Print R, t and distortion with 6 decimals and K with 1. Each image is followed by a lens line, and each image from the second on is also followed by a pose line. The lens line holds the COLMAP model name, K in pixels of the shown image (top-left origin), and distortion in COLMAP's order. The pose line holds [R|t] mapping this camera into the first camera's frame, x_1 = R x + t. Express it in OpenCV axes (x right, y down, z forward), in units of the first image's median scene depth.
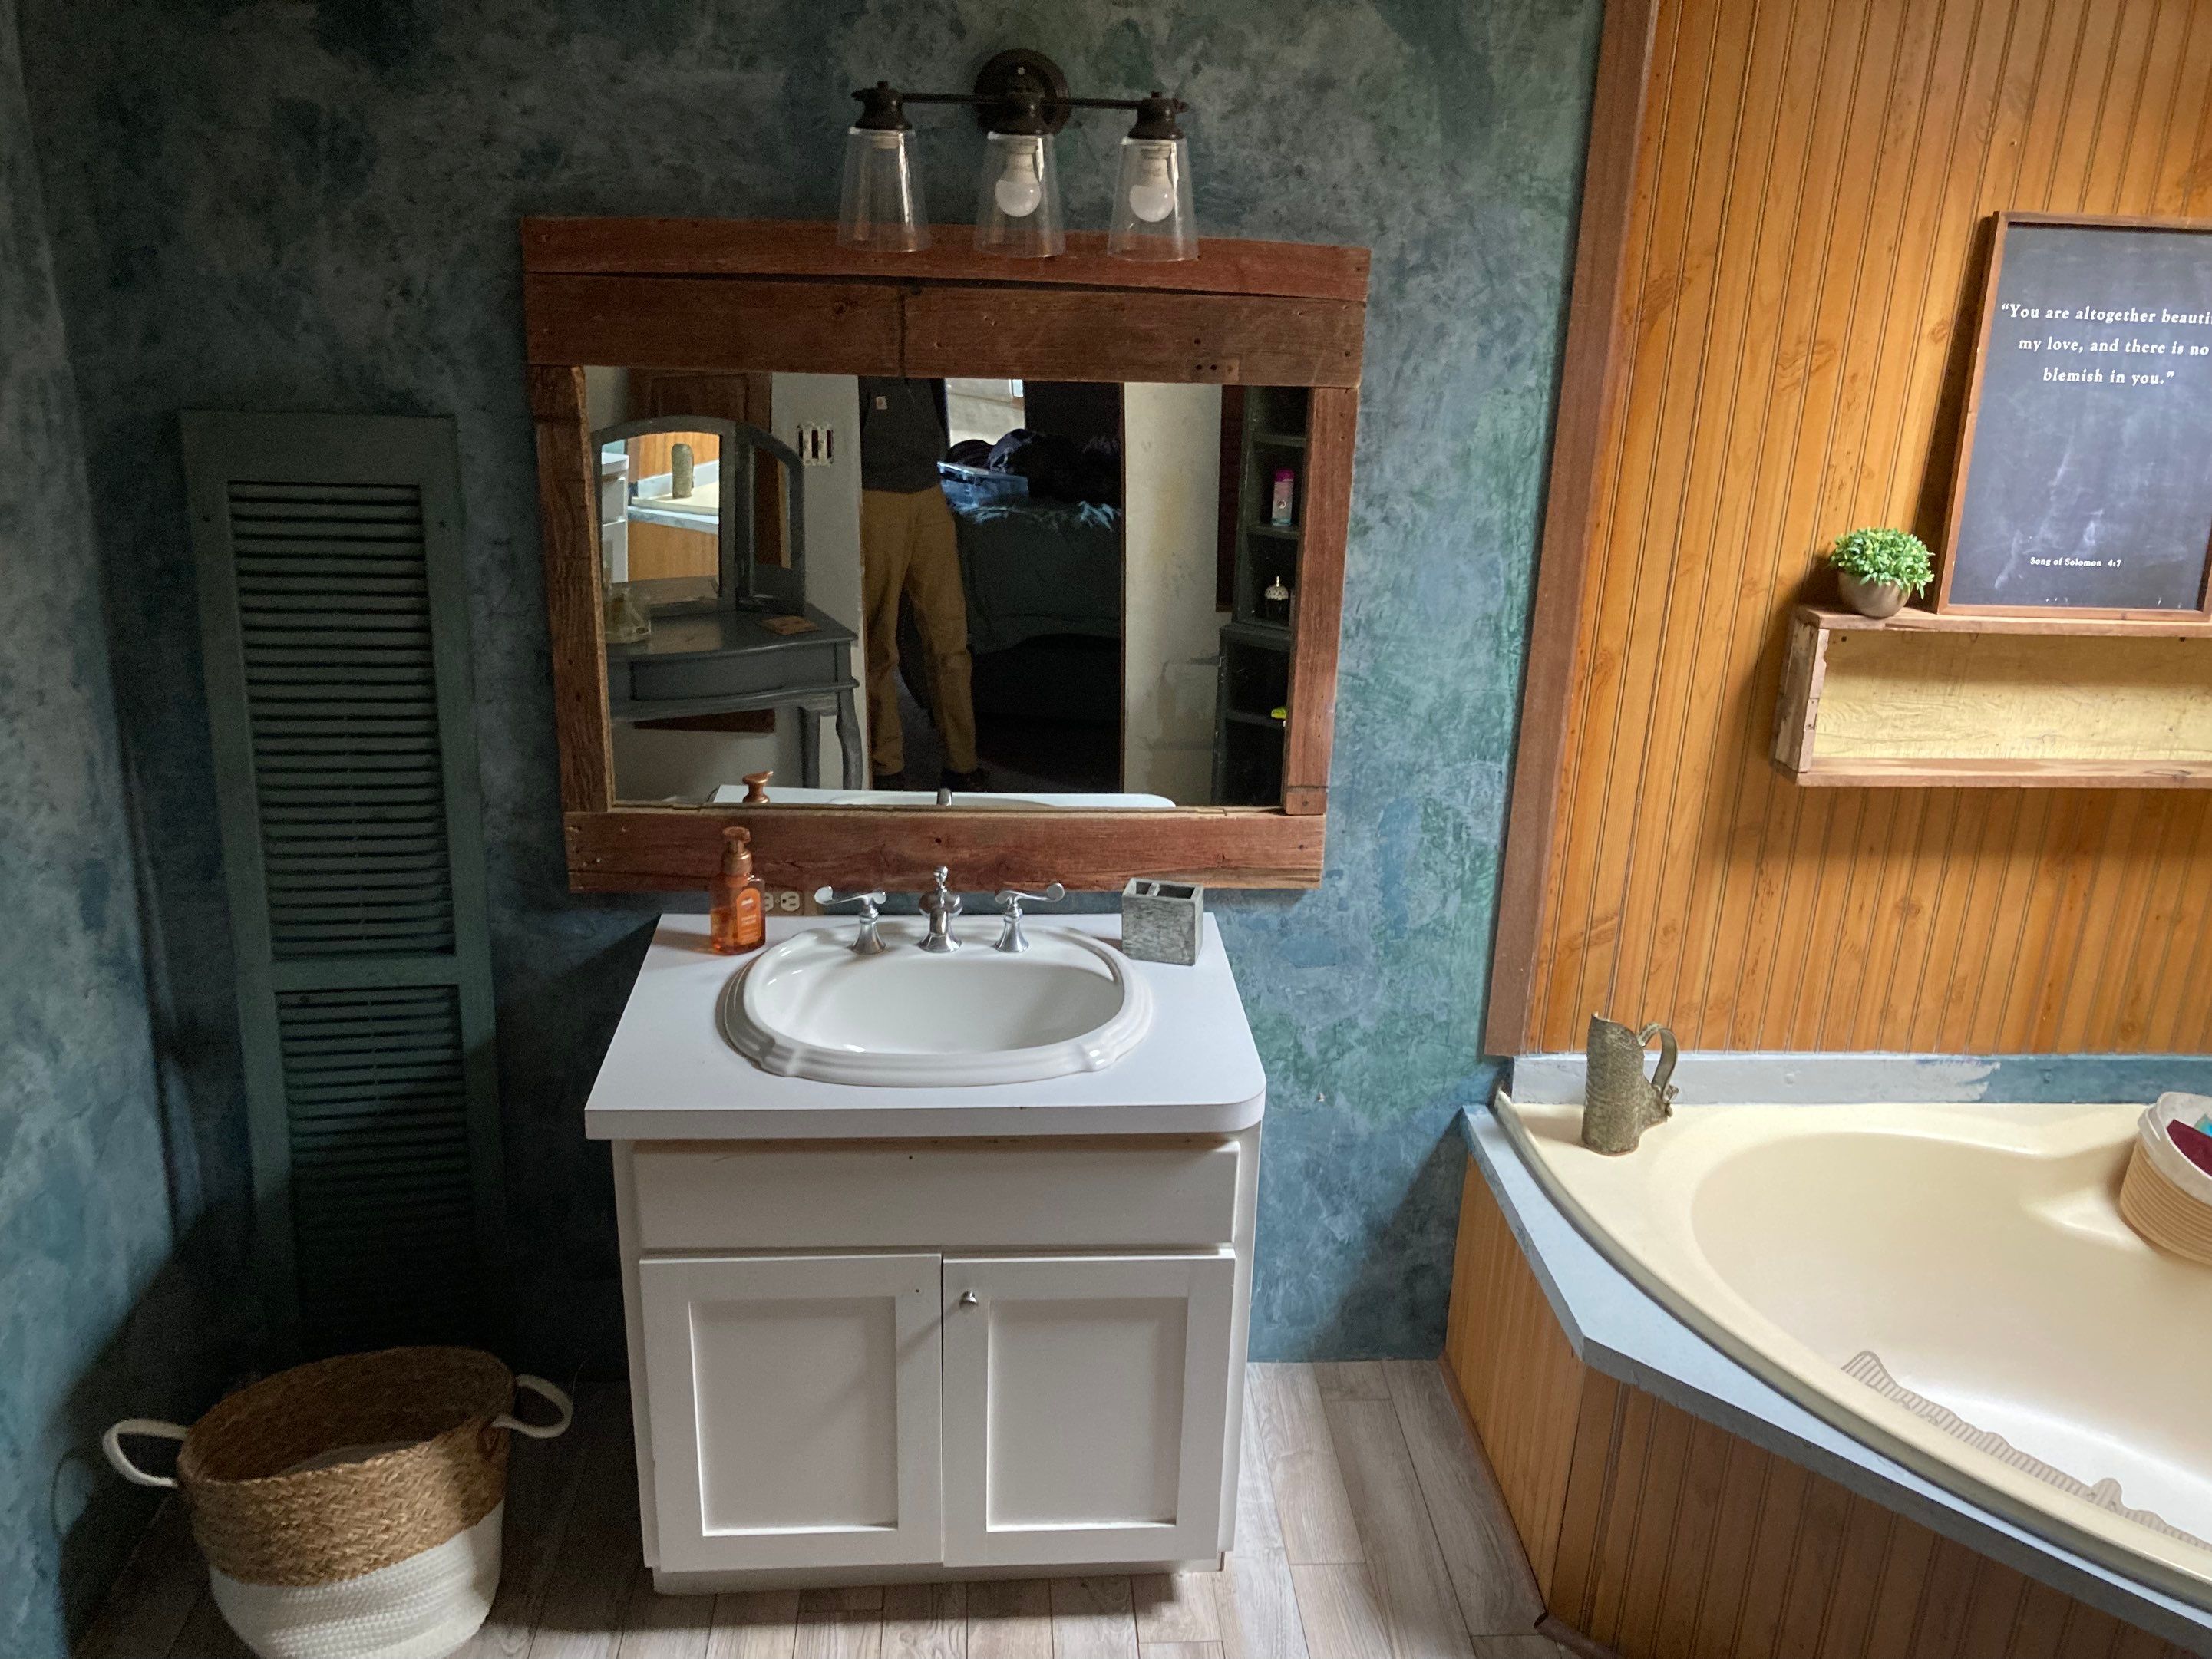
lens RADIAL K [[1852.6, 0, 1089.3], [0, 1852.6, 811.1], [0, 0, 1]] dist [0.005848, -0.006946]
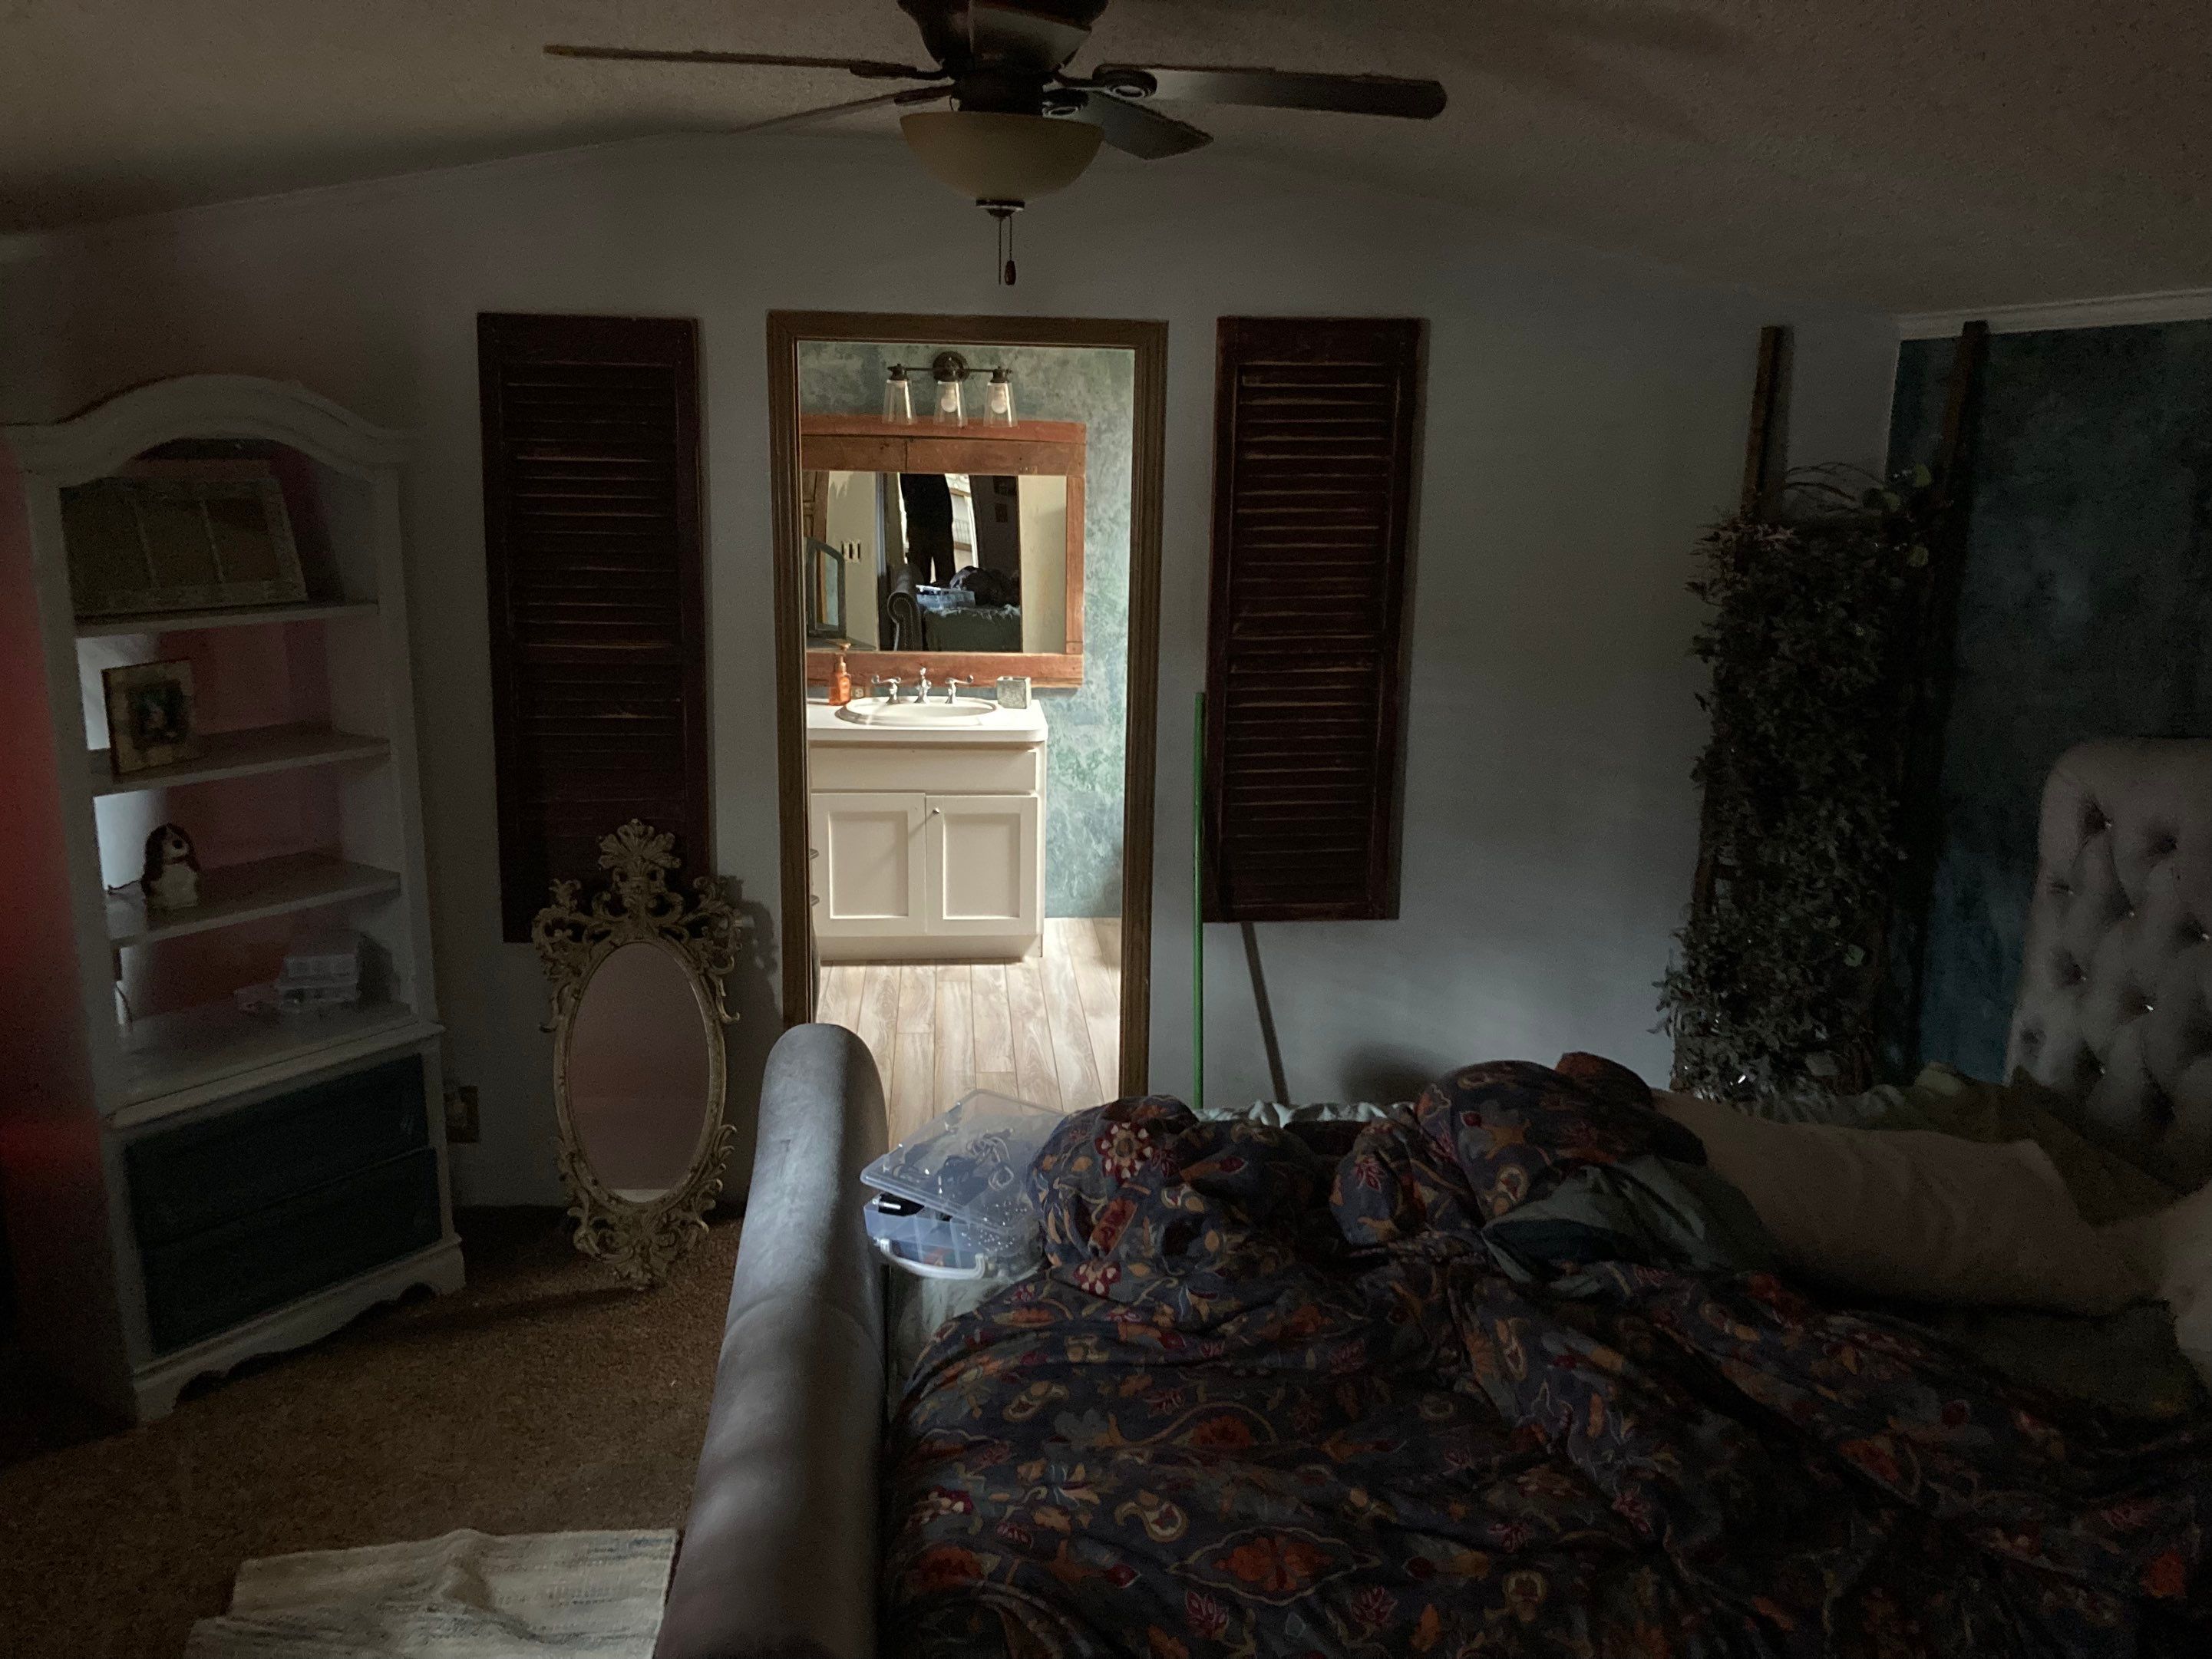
lens RADIAL K [[1852.6, 0, 1114.4], [0, 1852.6, 845.4], [0, 0, 1]] dist [0.005848, -0.006946]
pose [[0.999489, -0.016609, 0.027300, 0.109726], [0.019402, 0.994232, -0.105479, 0.559661], [-0.025390, 0.105954, 0.994047, -1.520596]]
